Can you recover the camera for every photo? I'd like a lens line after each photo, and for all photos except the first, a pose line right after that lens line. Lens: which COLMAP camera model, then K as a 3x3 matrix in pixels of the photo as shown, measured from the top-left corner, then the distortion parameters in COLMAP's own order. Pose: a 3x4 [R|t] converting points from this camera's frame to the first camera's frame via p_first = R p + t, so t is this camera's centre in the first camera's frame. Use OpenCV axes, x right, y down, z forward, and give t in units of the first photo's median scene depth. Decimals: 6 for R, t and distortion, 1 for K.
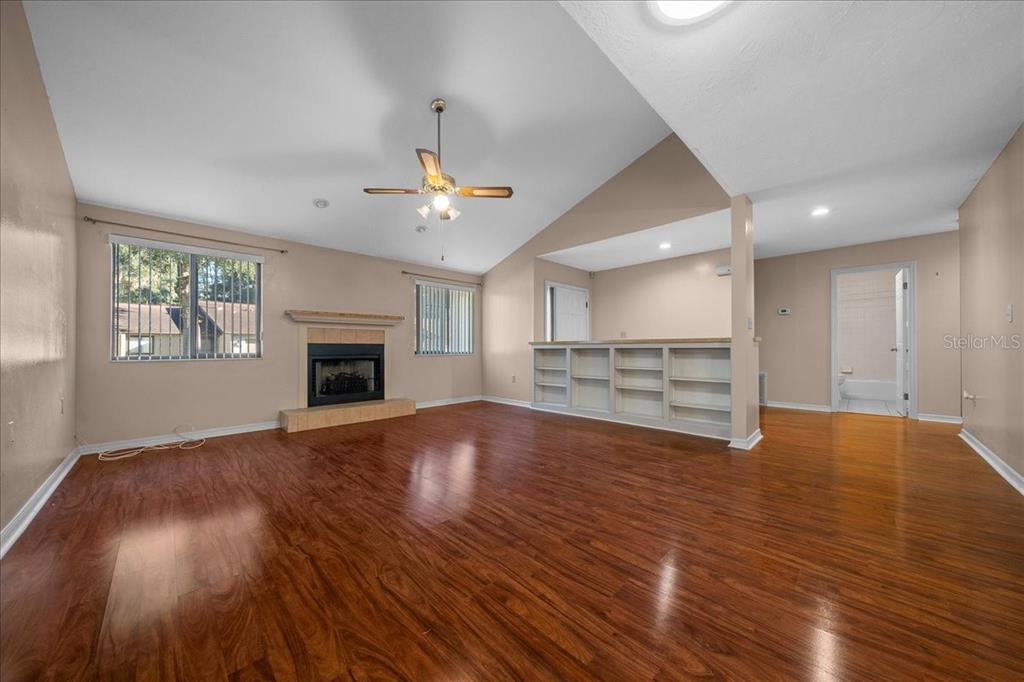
lens RADIAL K [[344.9, 0, 512.0], [0, 344.9, 341.0], [0, 0, 1]] dist [-0.006284, 0.000066]
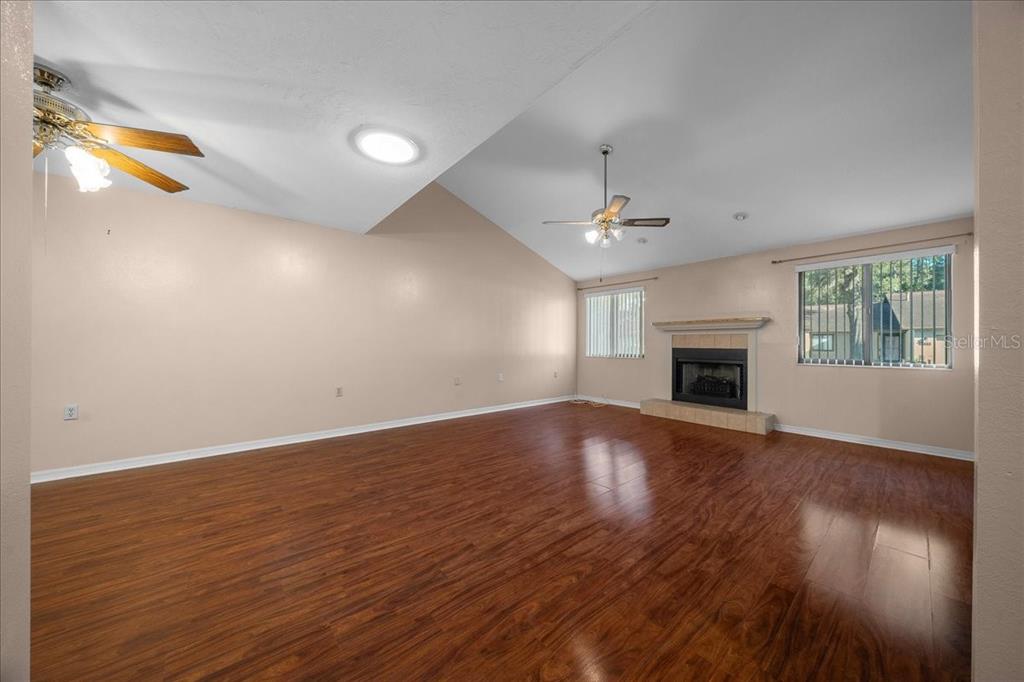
lens RADIAL K [[344.4, 0, 510.3], [0, 344.4, 345.1], [0, 0, 1]] dist [-0.006349, 0.000122]
pose [[-0.074252, 0.007643, -0.997210, 0.692398], [0.015401, 0.999860, 0.006516, -0.020780], [0.997121, -0.014875, -0.074359, 0.543350]]
